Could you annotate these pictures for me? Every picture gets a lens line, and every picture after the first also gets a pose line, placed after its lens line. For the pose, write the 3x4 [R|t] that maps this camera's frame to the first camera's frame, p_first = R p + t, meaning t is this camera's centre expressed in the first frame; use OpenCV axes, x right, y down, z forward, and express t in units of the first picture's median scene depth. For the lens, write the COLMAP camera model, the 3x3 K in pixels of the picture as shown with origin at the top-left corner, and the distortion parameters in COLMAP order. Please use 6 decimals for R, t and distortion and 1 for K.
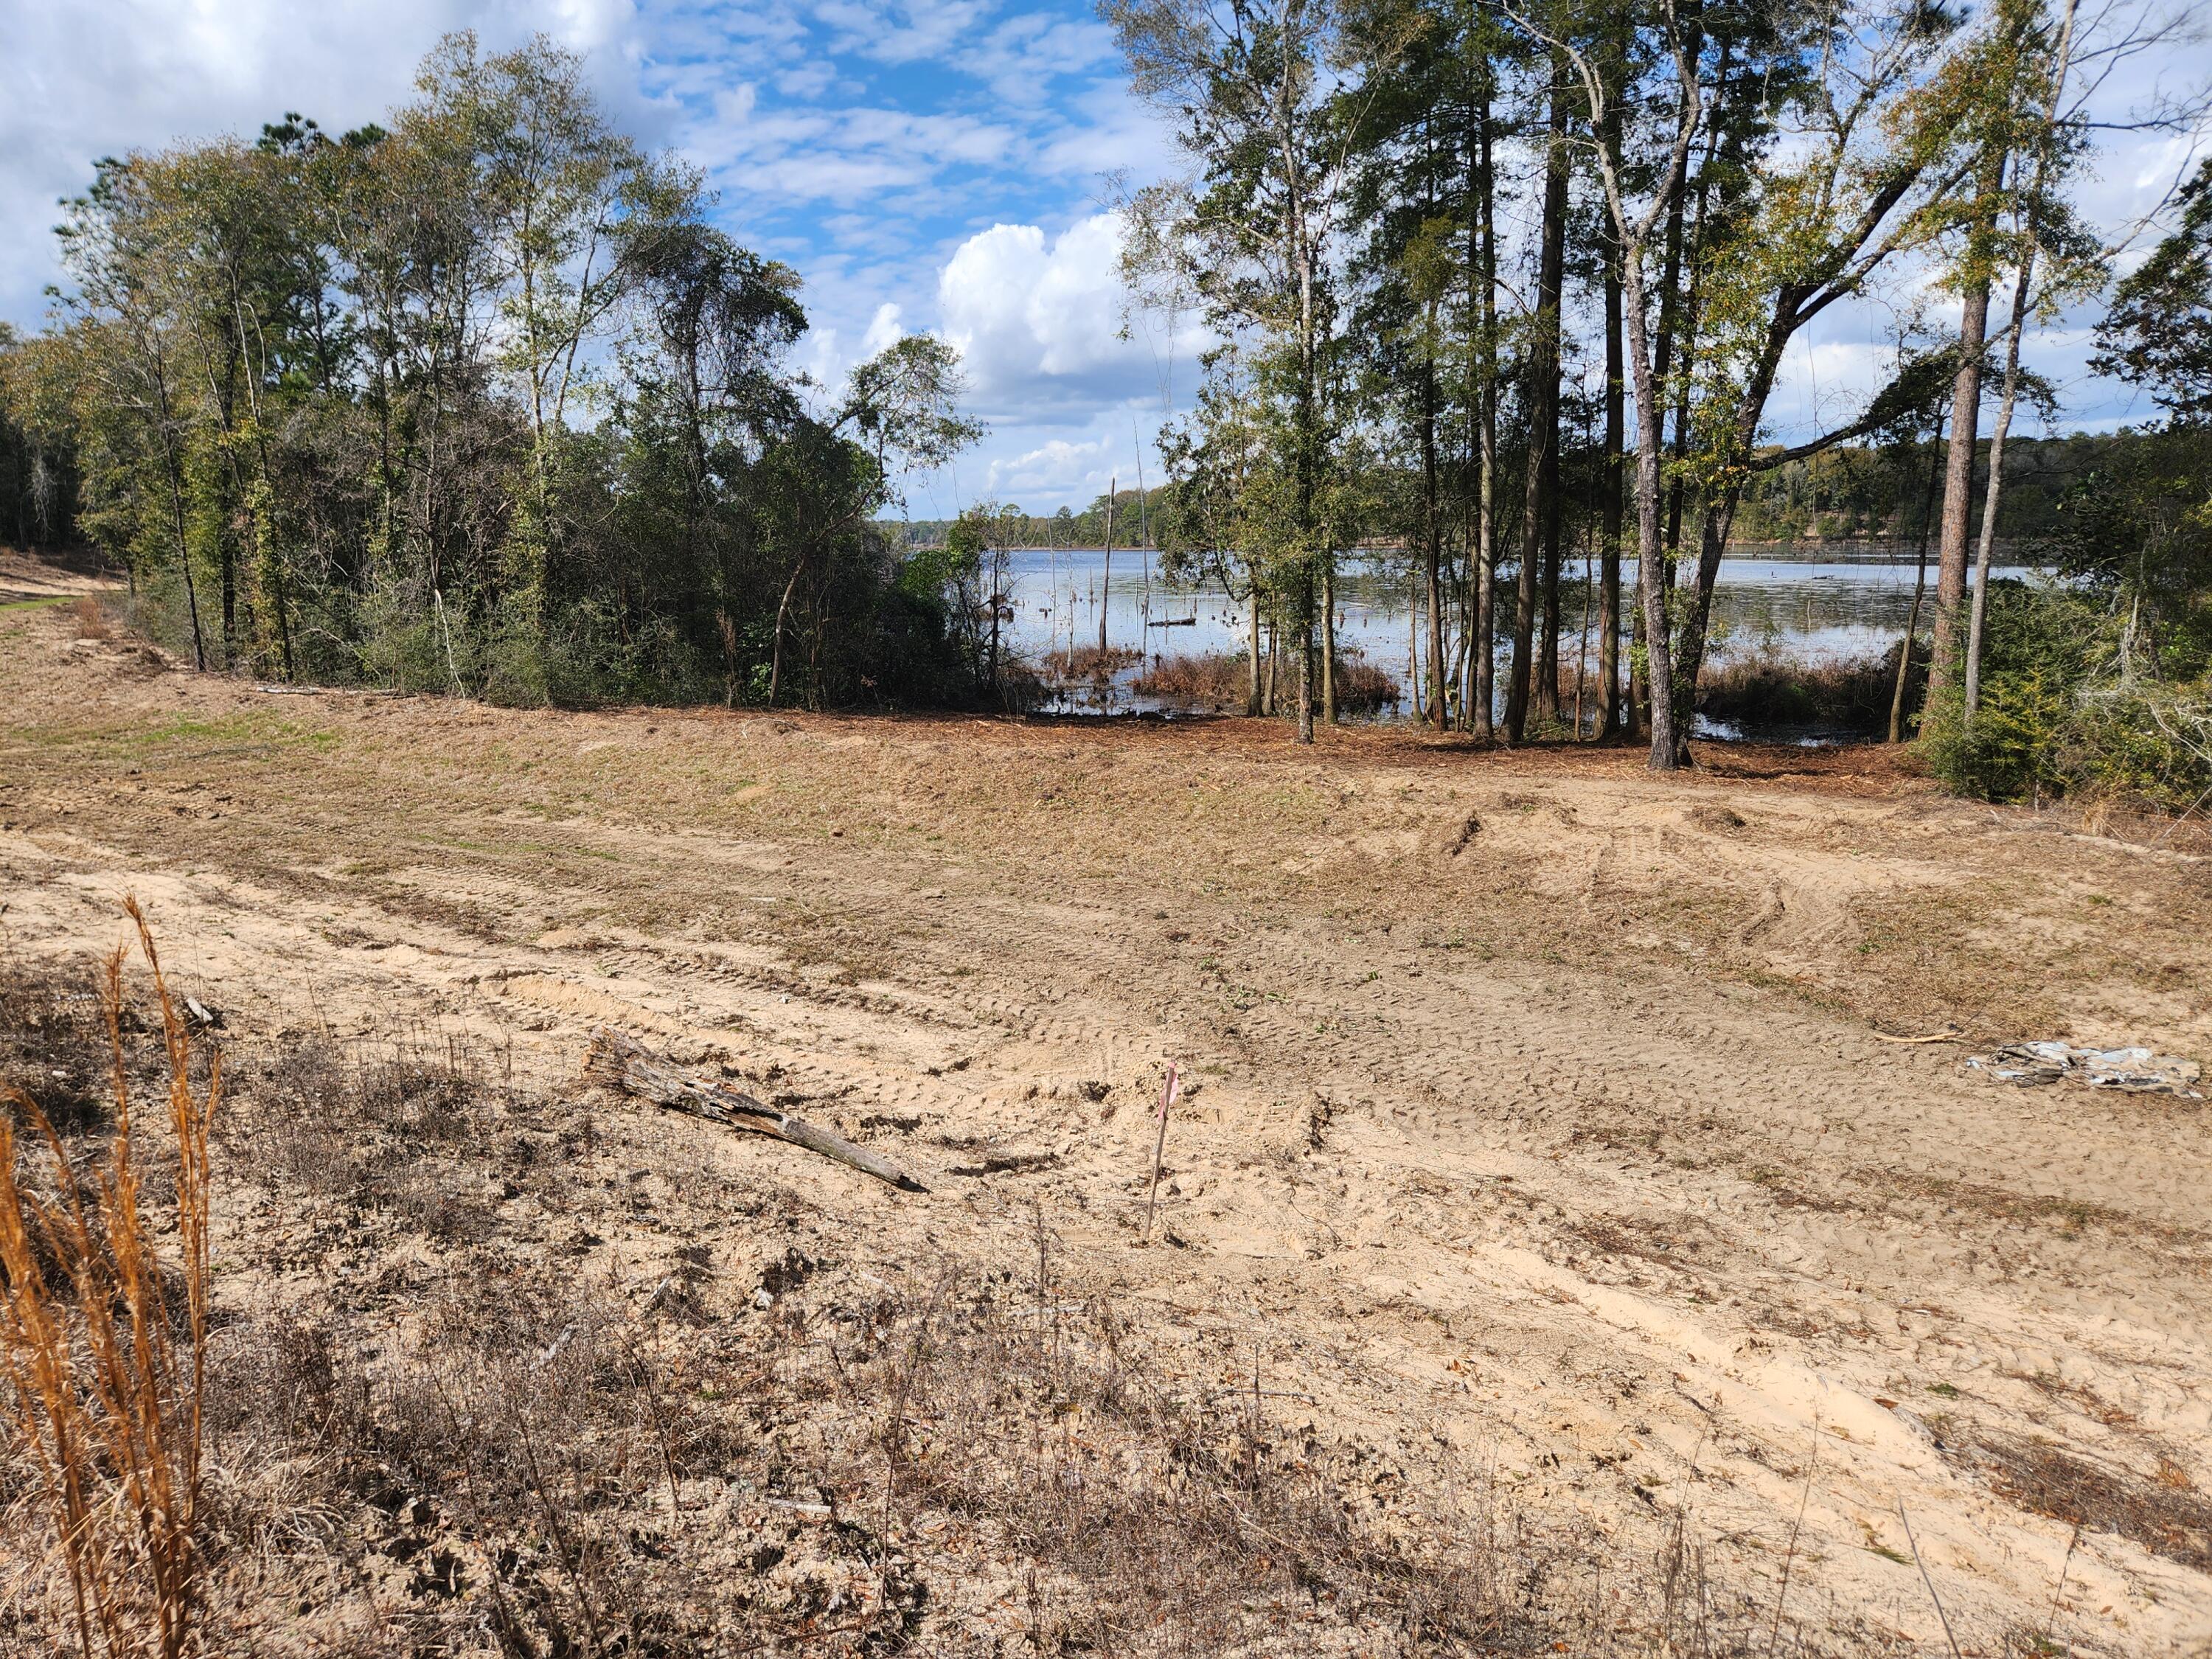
lens RADIAL K [[1465.4, 0, 1079.3], [0, 1465.4, 825.0], [0, 0, 1]] dist [0.085037, -0.075662]
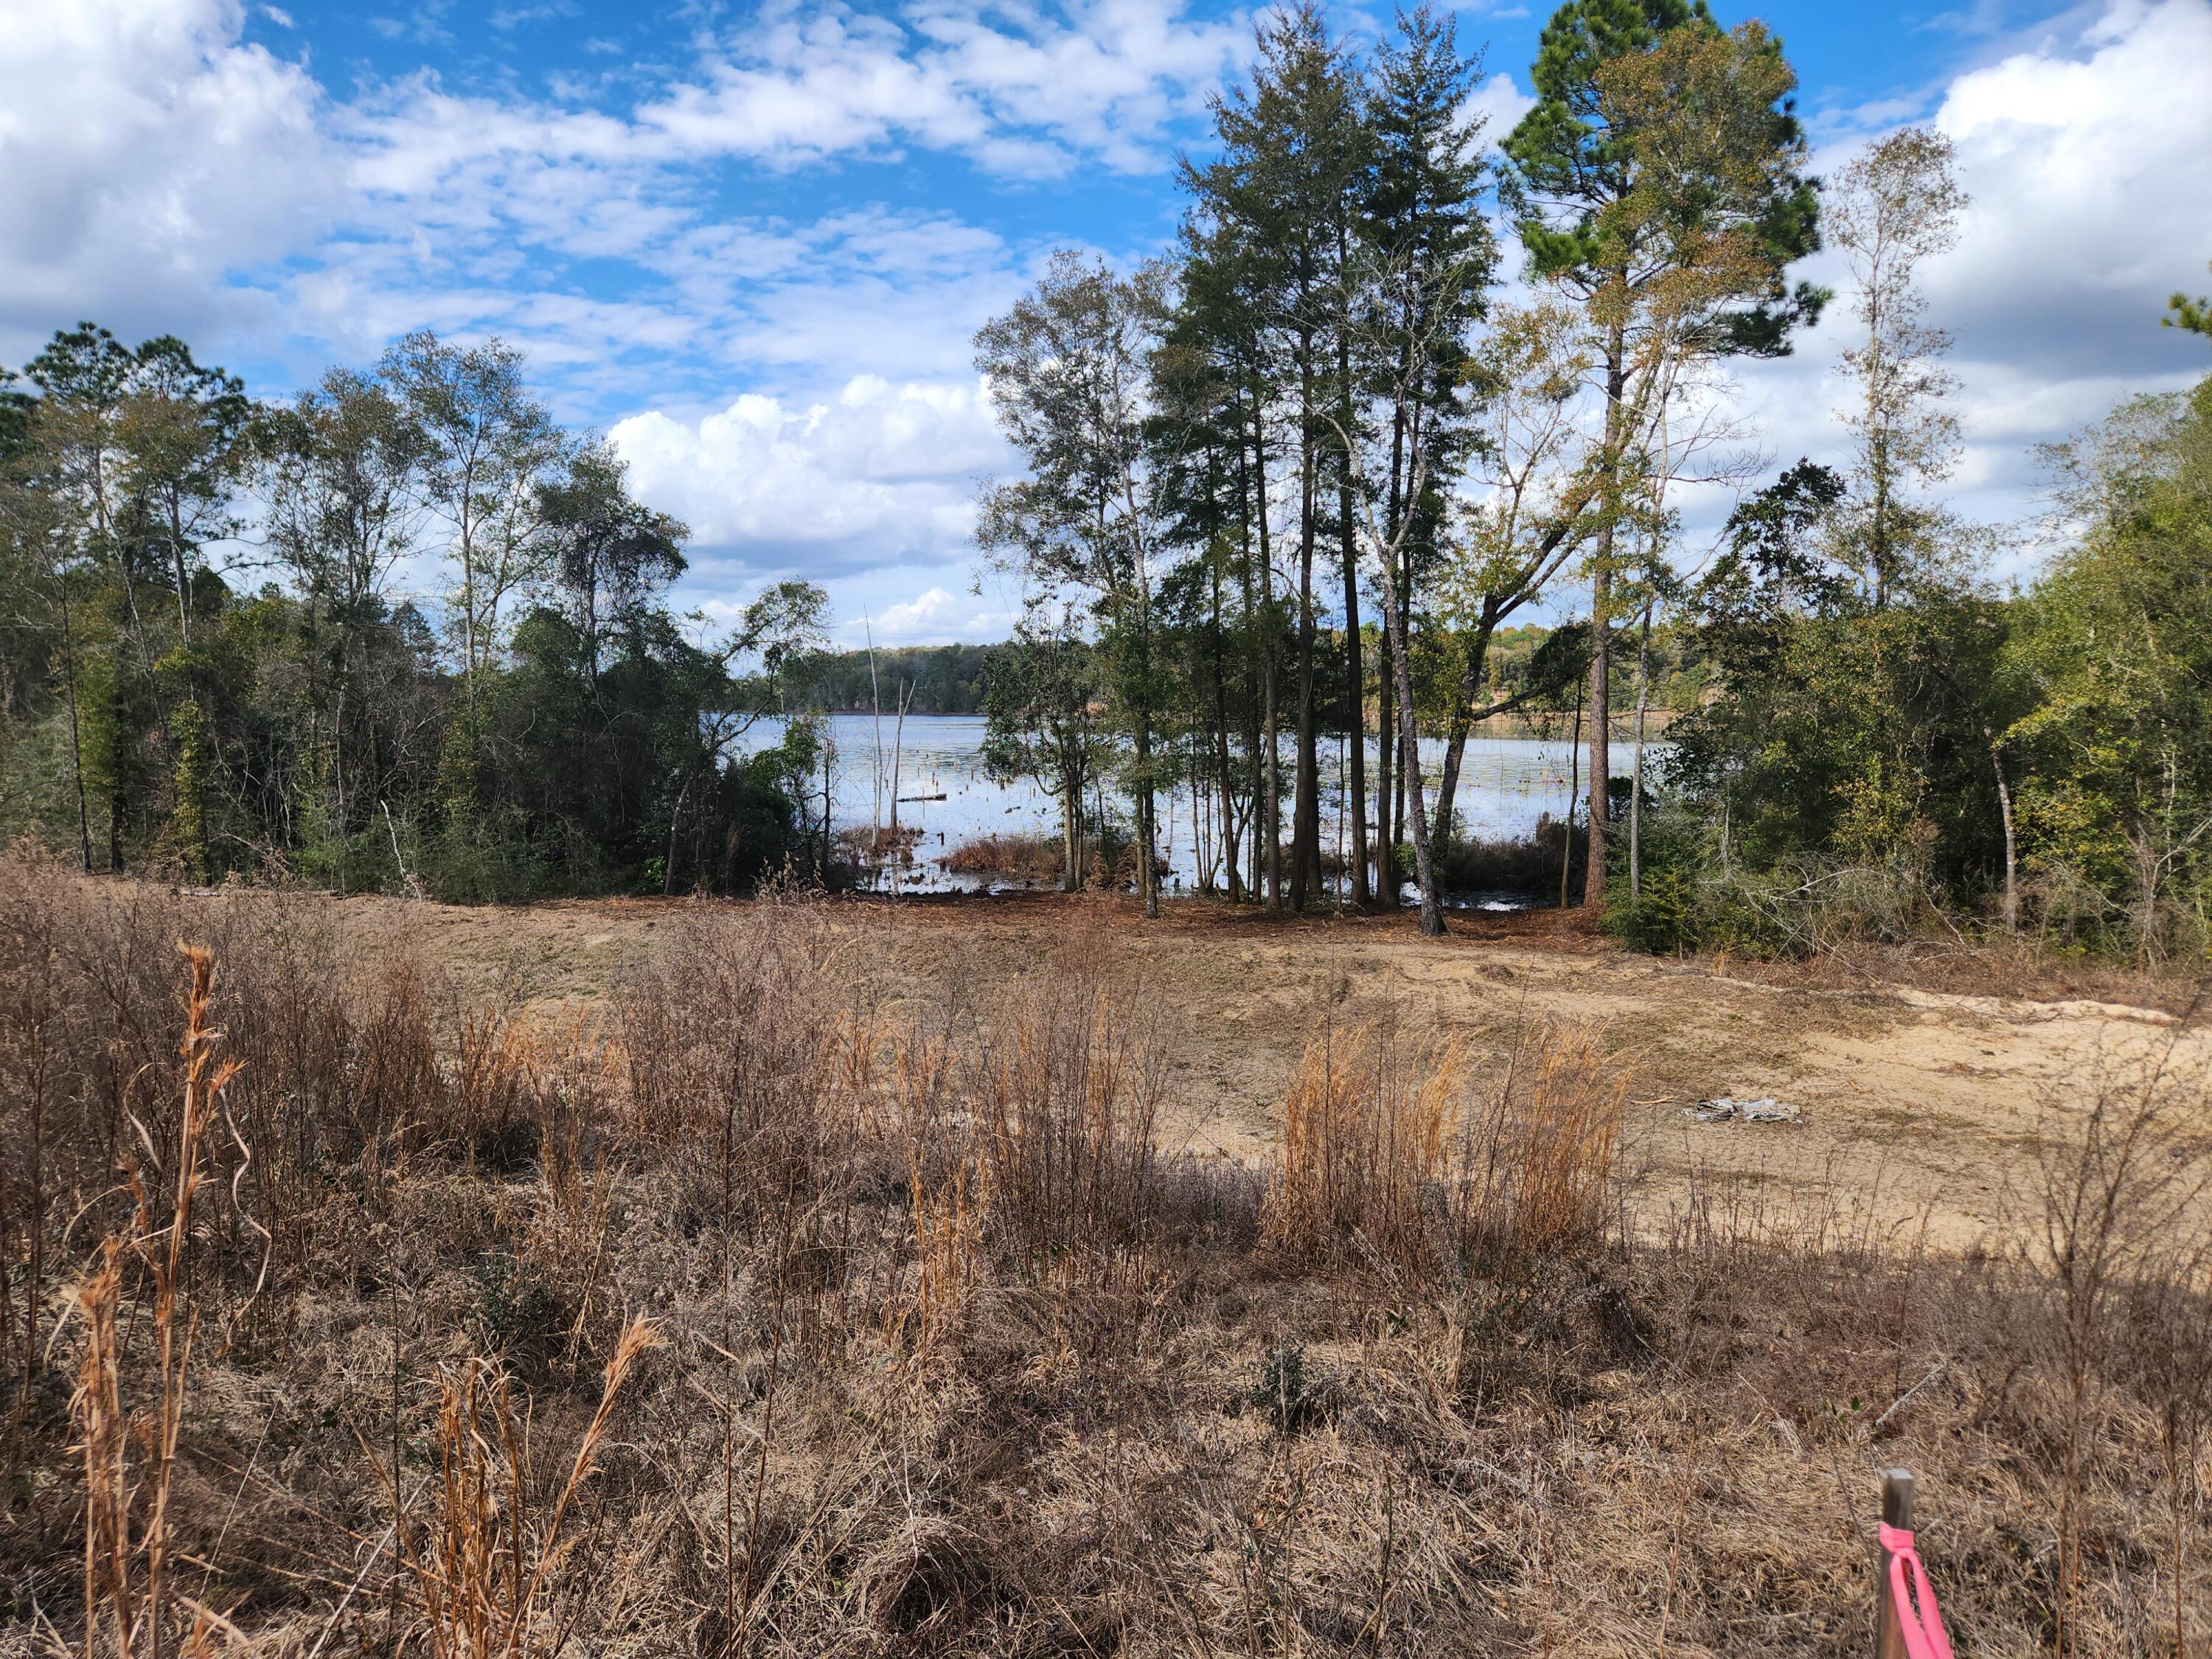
lens RADIAL K [[1465.4, 0, 1079.3], [0, 1465.4, 825.0], [0, 0, 1]] dist [0.085037, -0.075662]
pose [[0.976982, -0.011109, 0.213032, -0.218512], [0.033861, 0.994058, -0.103453, -0.008975], [-0.210617, 0.108285, 0.971553, -0.272487]]
